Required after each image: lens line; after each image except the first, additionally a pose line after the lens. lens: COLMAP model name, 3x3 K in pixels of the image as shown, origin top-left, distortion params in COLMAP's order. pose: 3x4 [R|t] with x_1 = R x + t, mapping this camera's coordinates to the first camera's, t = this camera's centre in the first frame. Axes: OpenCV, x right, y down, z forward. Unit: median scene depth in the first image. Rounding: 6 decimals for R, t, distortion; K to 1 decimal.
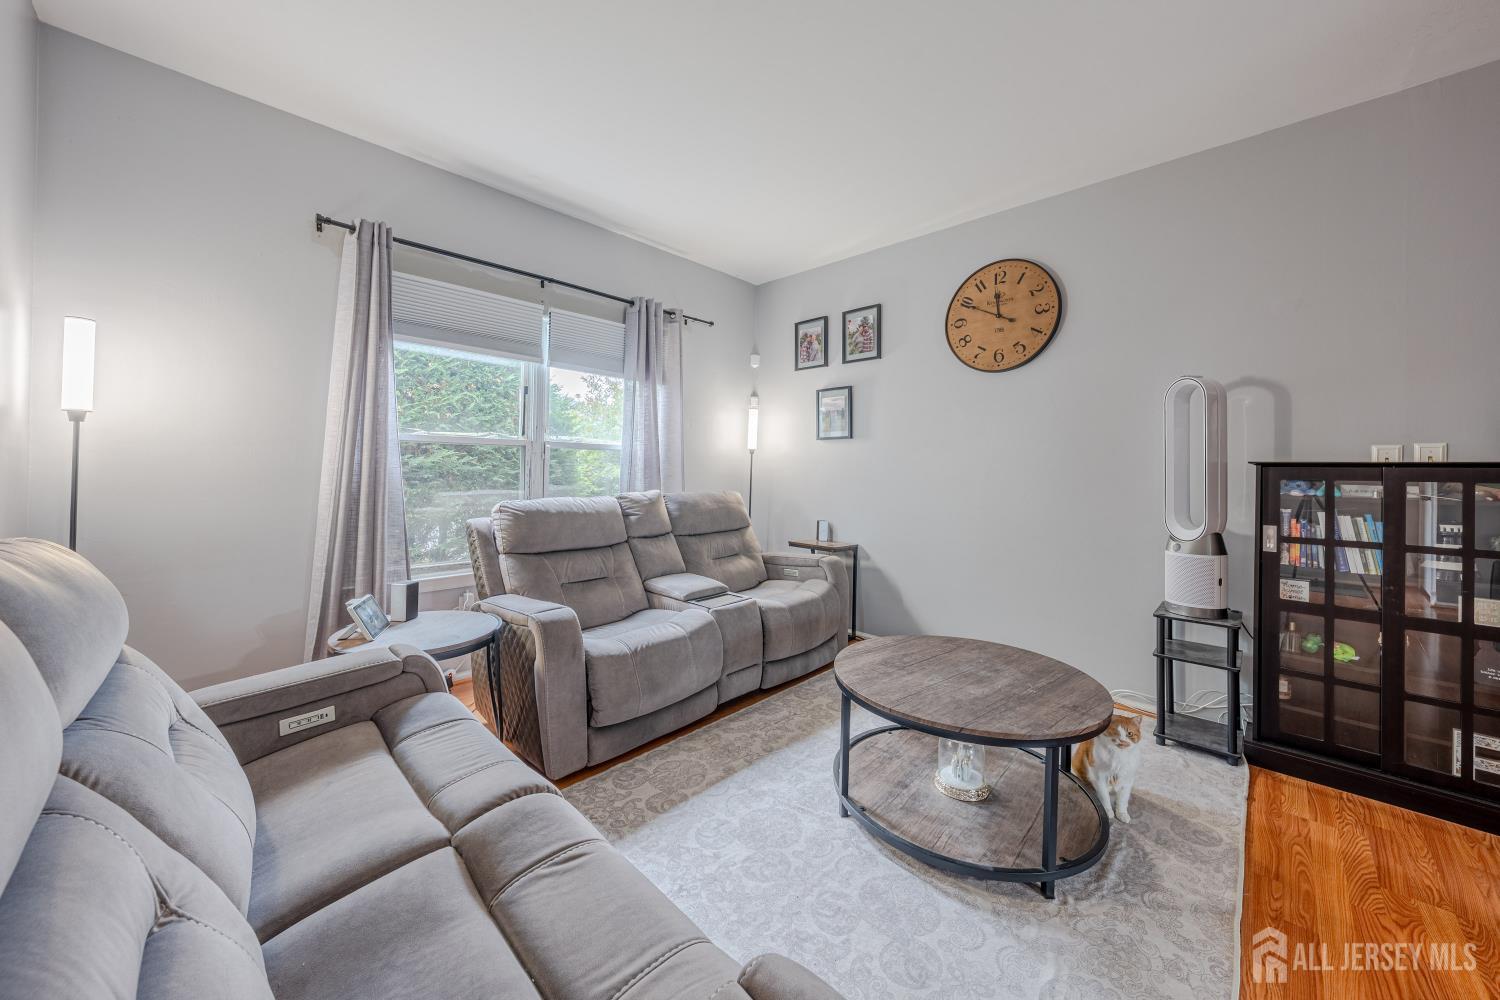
lens RADIAL K [[553.5, 0, 756.7], [0, 553.5, 462.7], [0, 0, 1]] dist [-0.002527, -0.000231]
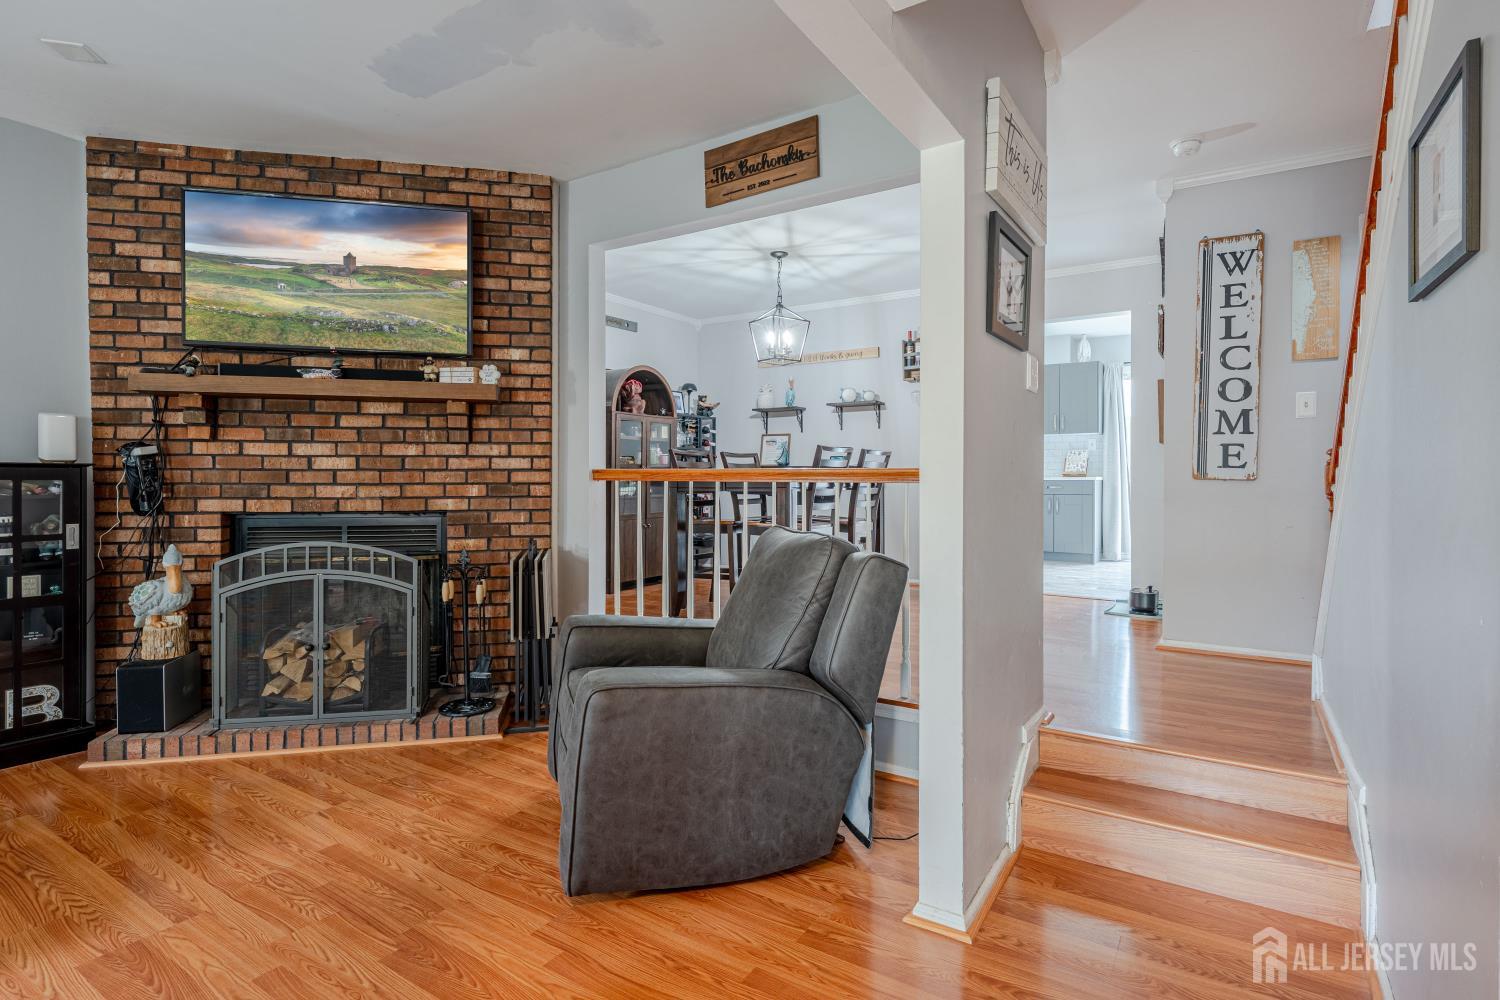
lens RADIAL K [[737.0, 0, 753.3], [0, 737.0, 489.7], [0, 0, 1]] dist [0.002291, -0.000777]
pose [[-0.185408, -0.031286, 0.982163, -0.440260], [-0.020676, 0.999396, 0.027932, -0.015827], [-0.982444, -0.015128, -0.185943, -0.207285]]
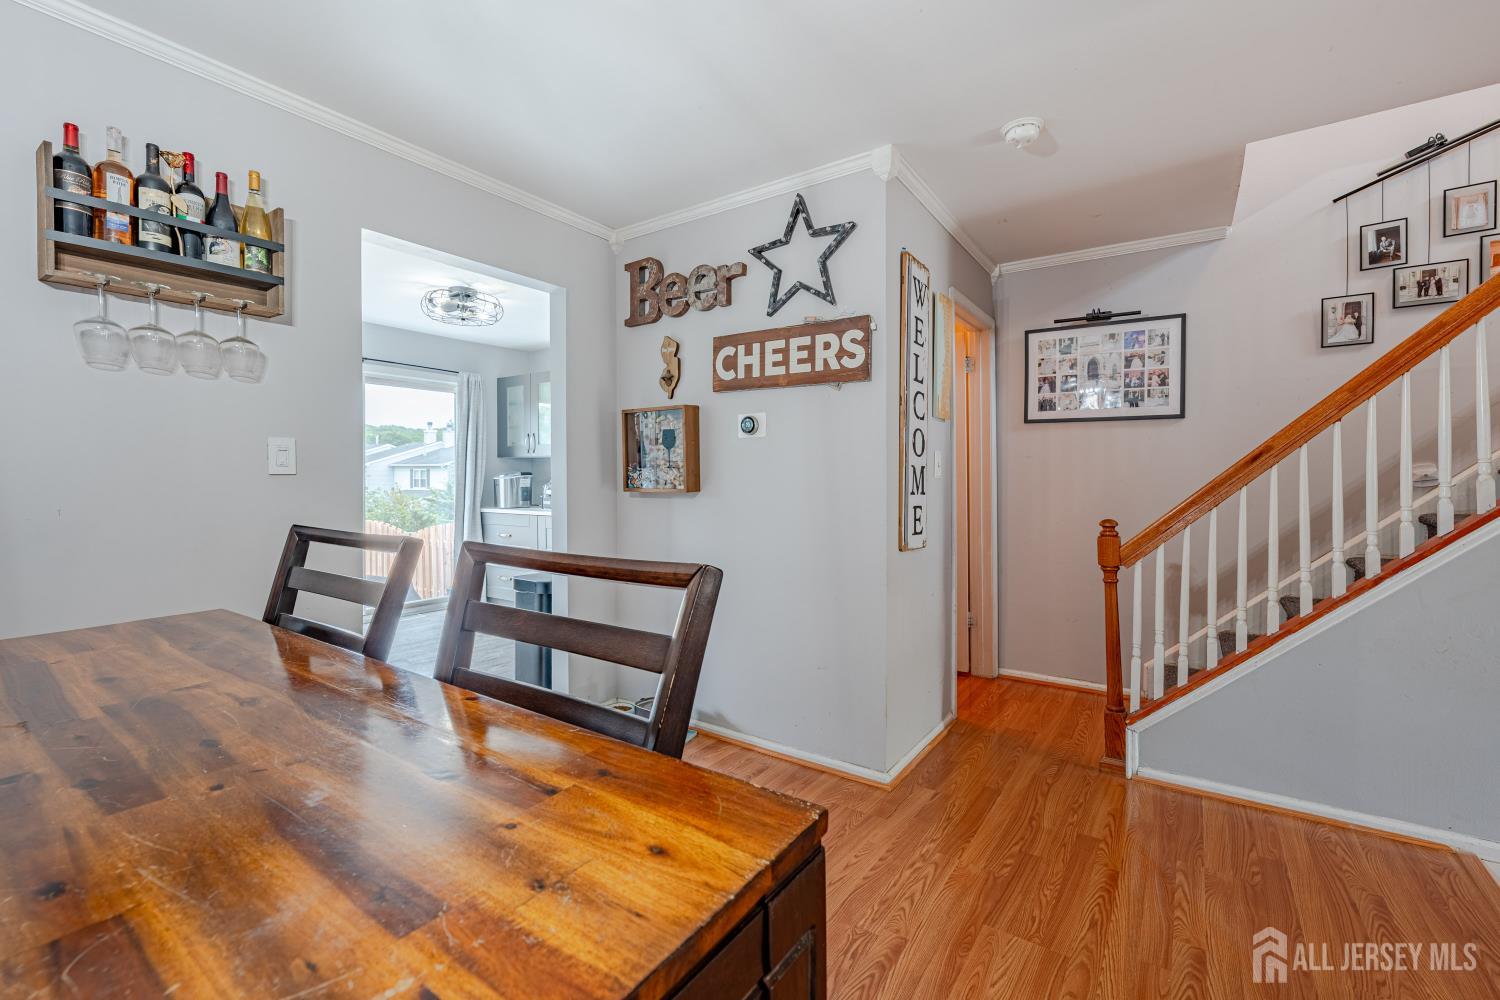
lens RADIAL K [[637.4, 0, 747.0], [0, 637.4, 487.1], [0, 0, 1]] dist [-0.001458, -0.000658]
pose [[-0.987470, -0.012703, -0.157295, 1.260189], [-0.012336, 0.999918, -0.003311, -0.109401], [0.157324, -0.001329, -0.987546, -0.393578]]
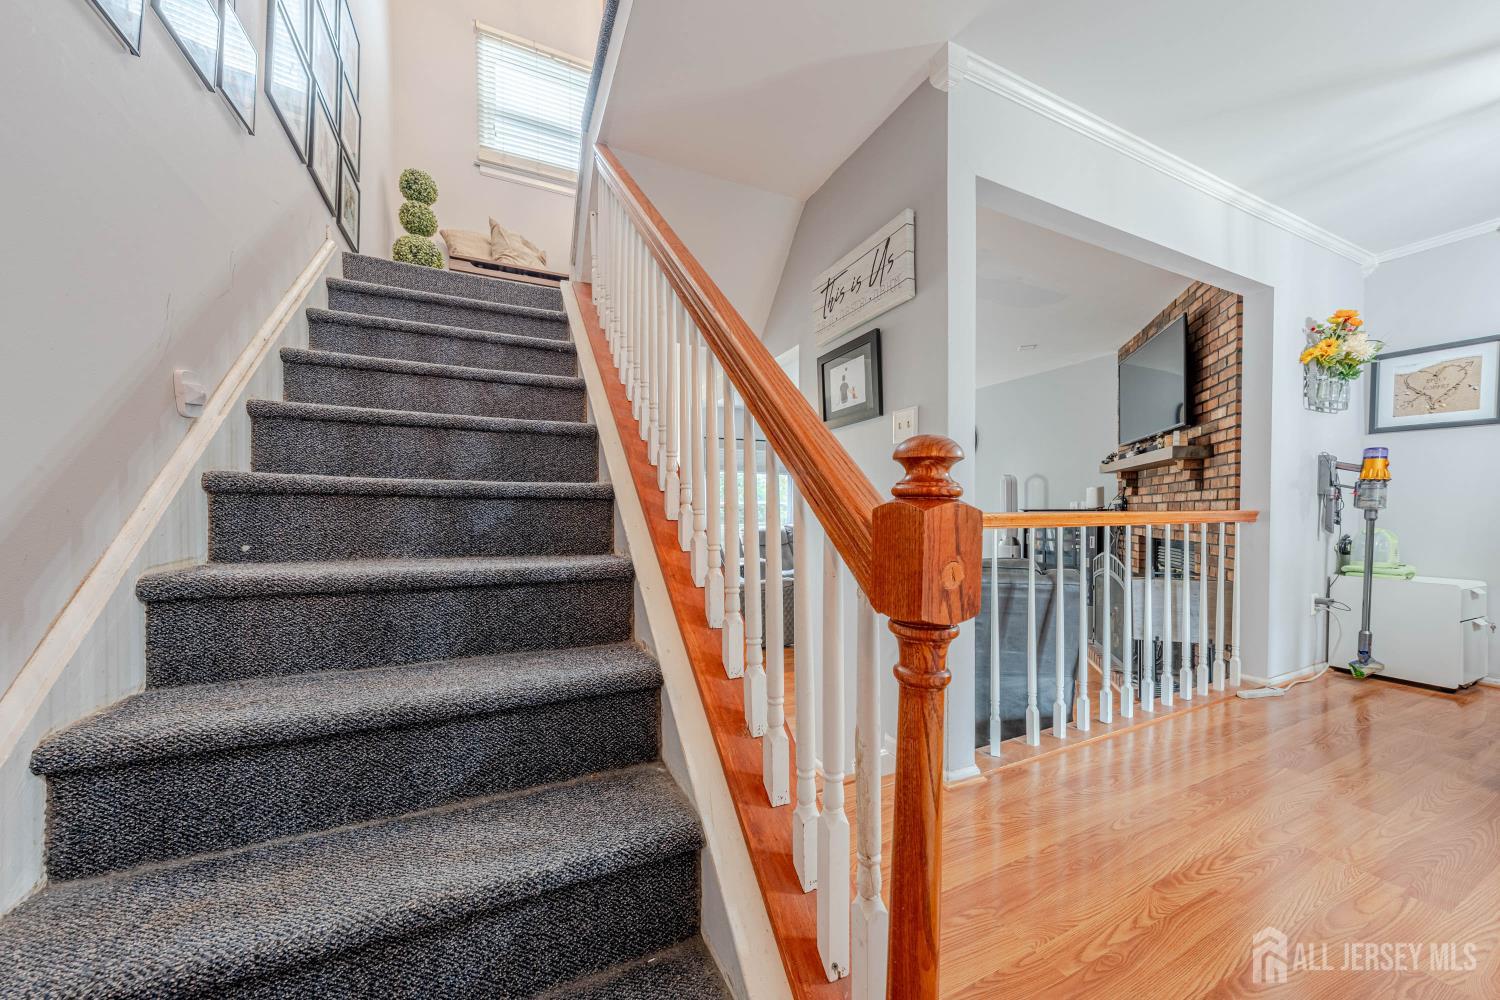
lens RADIAL K [[518.6, 0, 751.0], [0, 518.6, 512.0], [0, 0, 1]] dist [0.009761, 0.000387]
pose [[0.939475, -0.011959, -0.342408, 0.513784], [0.016368, 0.999816, 0.009990, -0.033046], [0.342225, -0.014990, 0.939498, -1.587653]]
